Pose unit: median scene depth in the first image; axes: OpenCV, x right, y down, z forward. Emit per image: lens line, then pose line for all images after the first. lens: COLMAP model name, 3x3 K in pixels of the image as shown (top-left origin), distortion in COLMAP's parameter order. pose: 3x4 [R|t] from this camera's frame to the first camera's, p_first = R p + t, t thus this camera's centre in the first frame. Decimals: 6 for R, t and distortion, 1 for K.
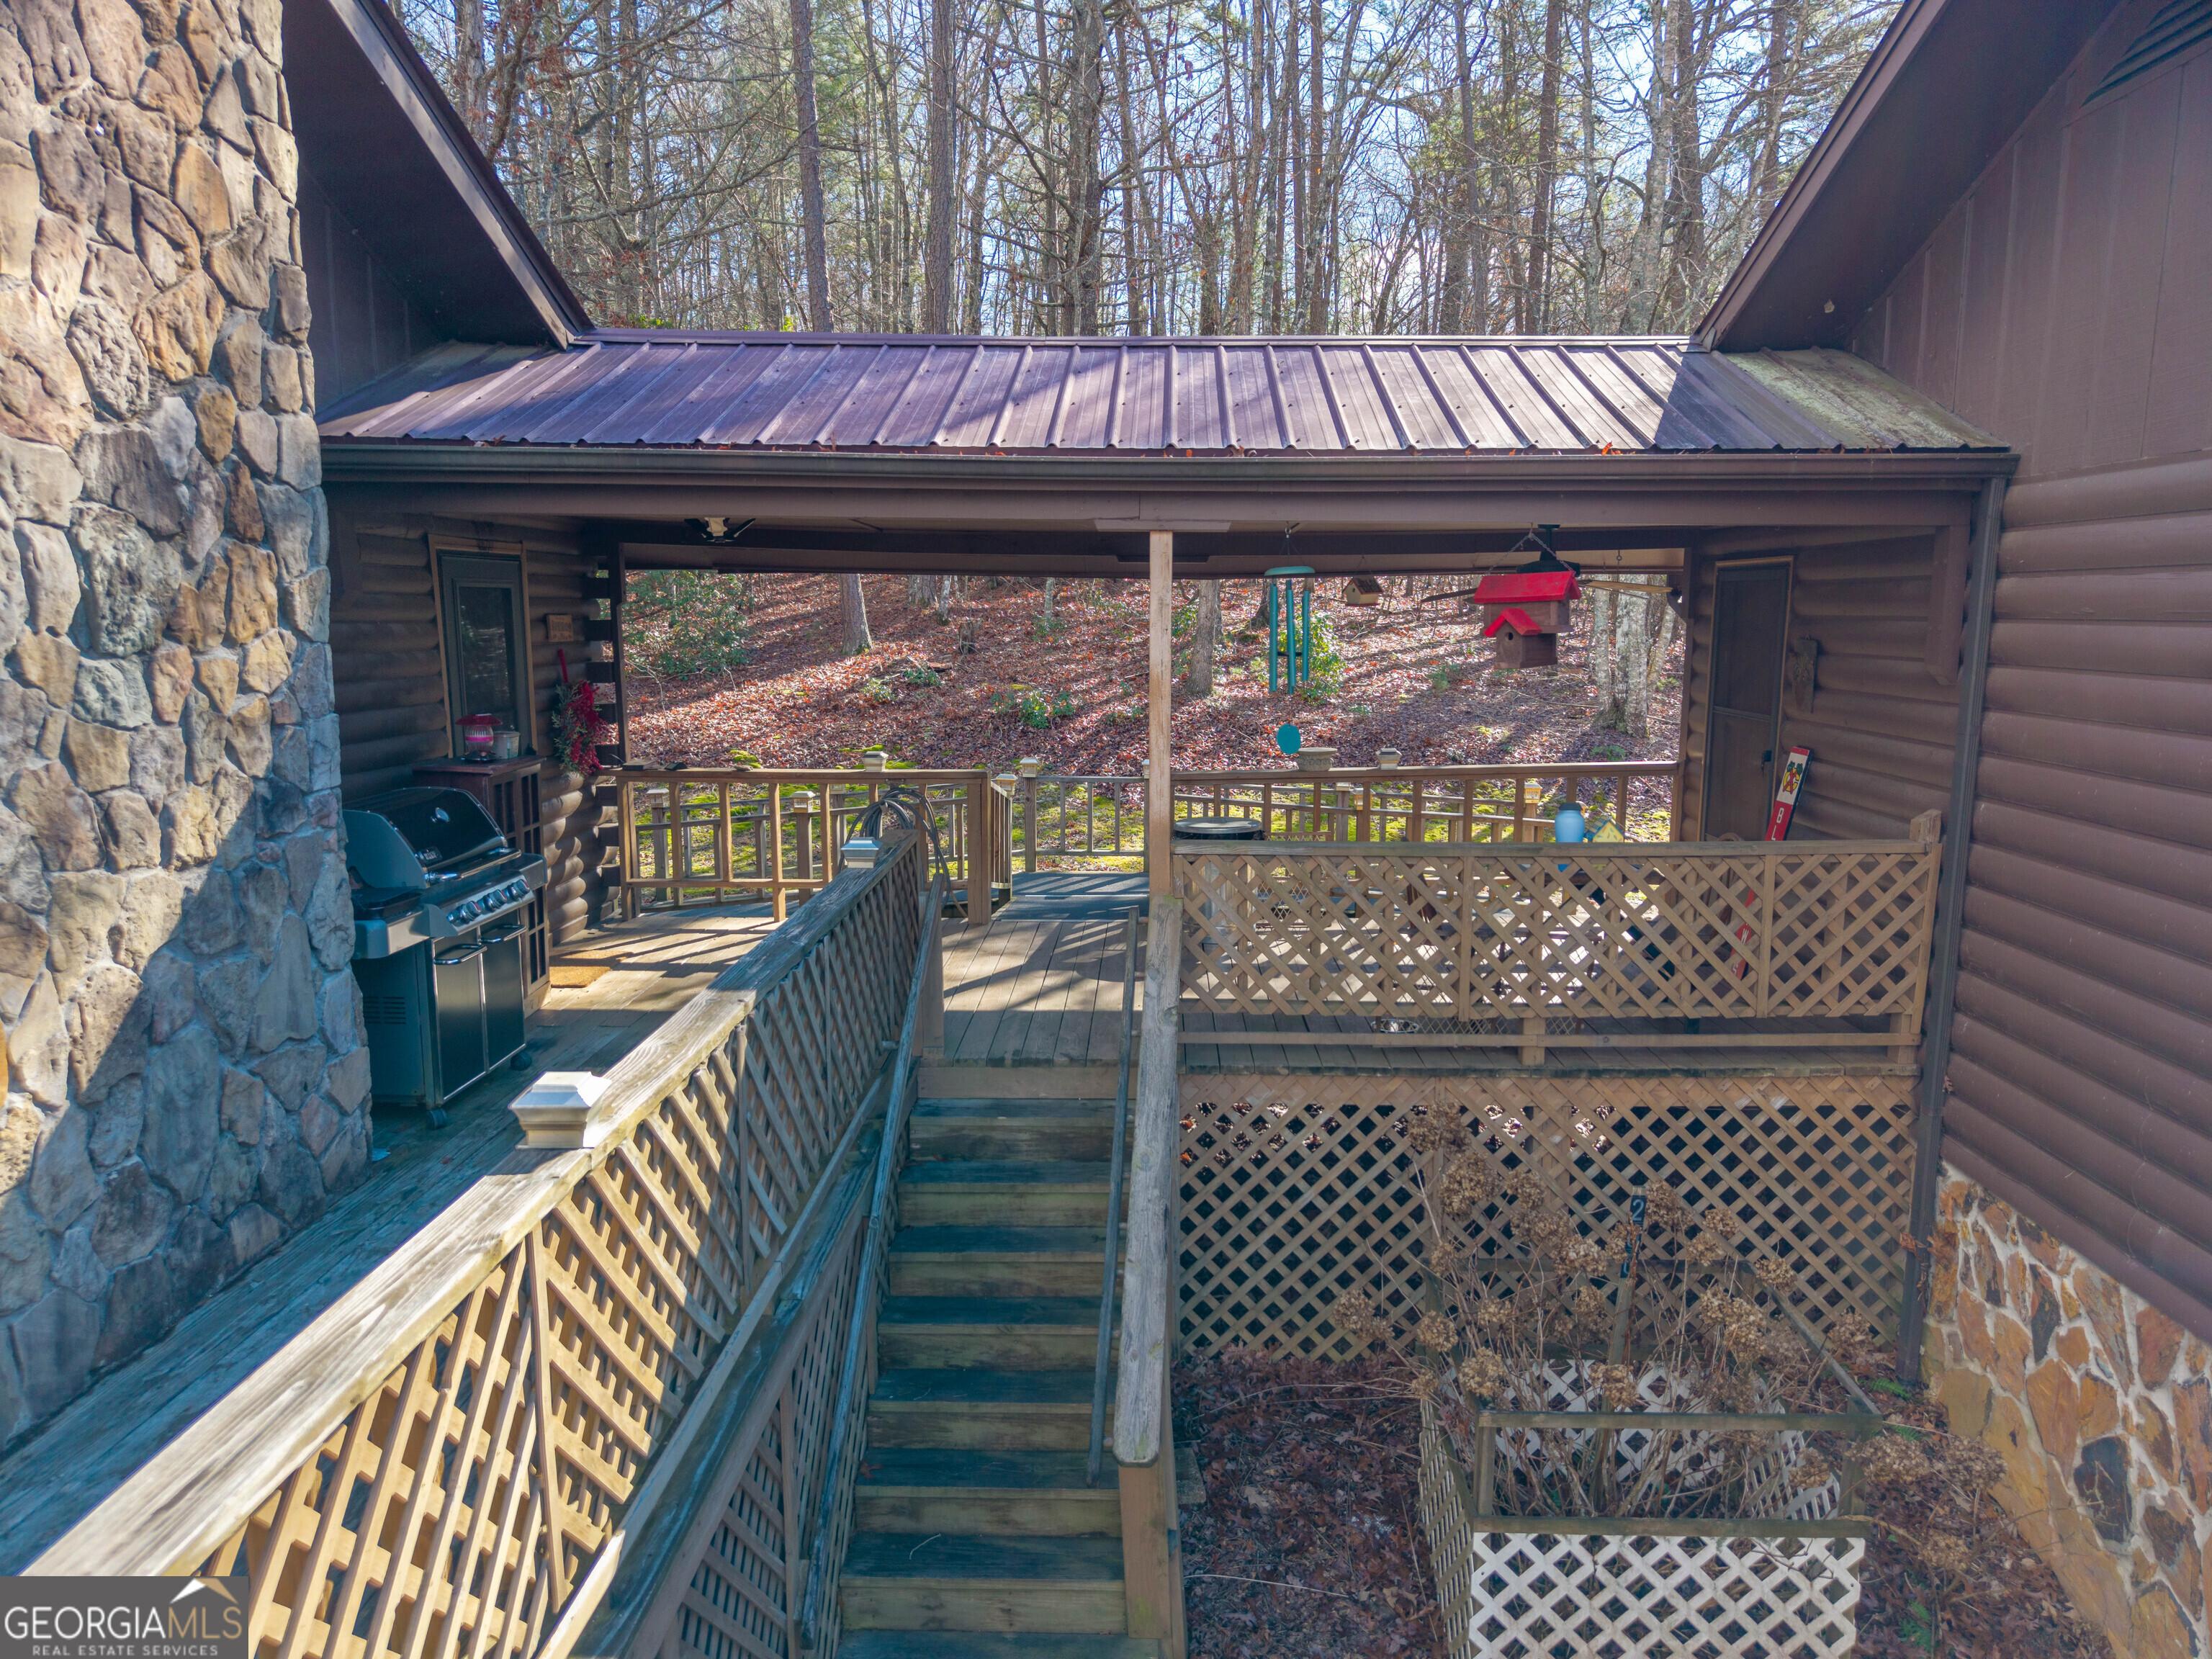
lens RADIAL K [[1532.3, 0, 1111.8], [0, 1532.3, 833.6], [0, 0, 1]] dist [0.002340, -0.000392]
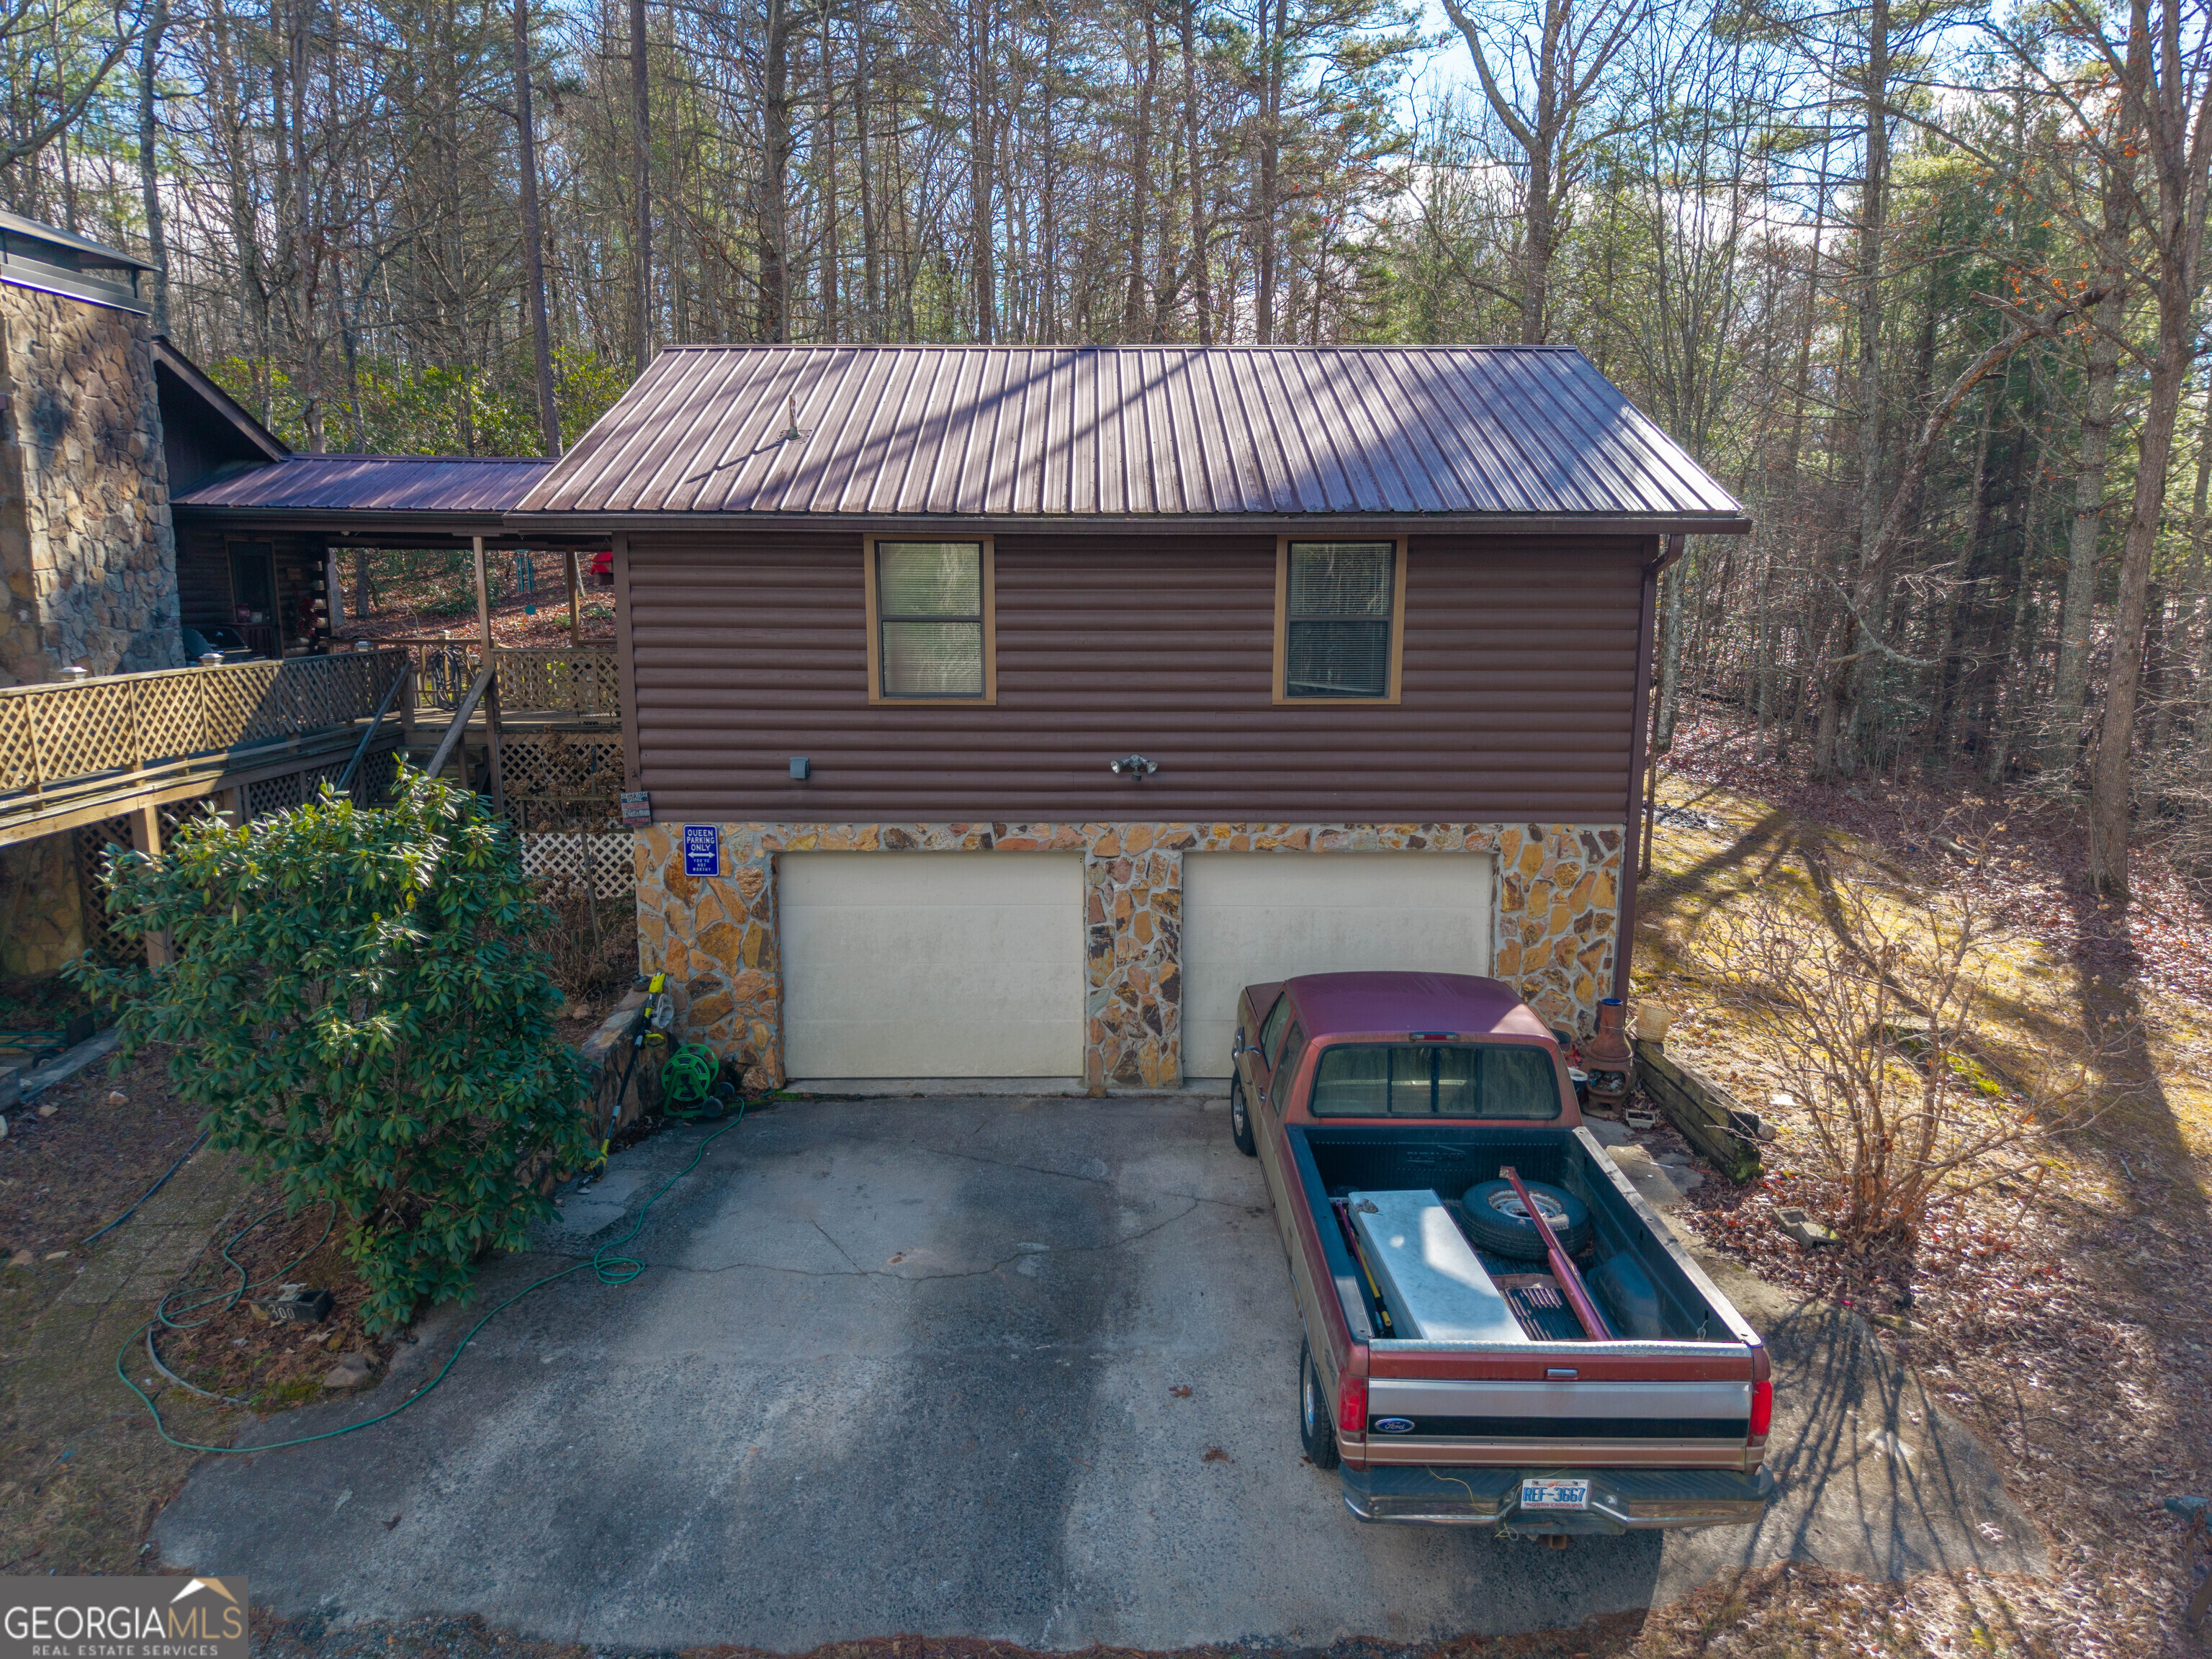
lens RADIAL K [[1532.3, 0, 1100.4], [0, 1532.3, 829.5], [0, 0, 1]] dist [0.002340, -0.000392]
pose [[0.999668, -0.005639, 0.025137, 1.427905], [0.005194, 0.999829, 0.017724, 0.390031], [-0.025232, -0.017587, 0.999527, -2.417054]]
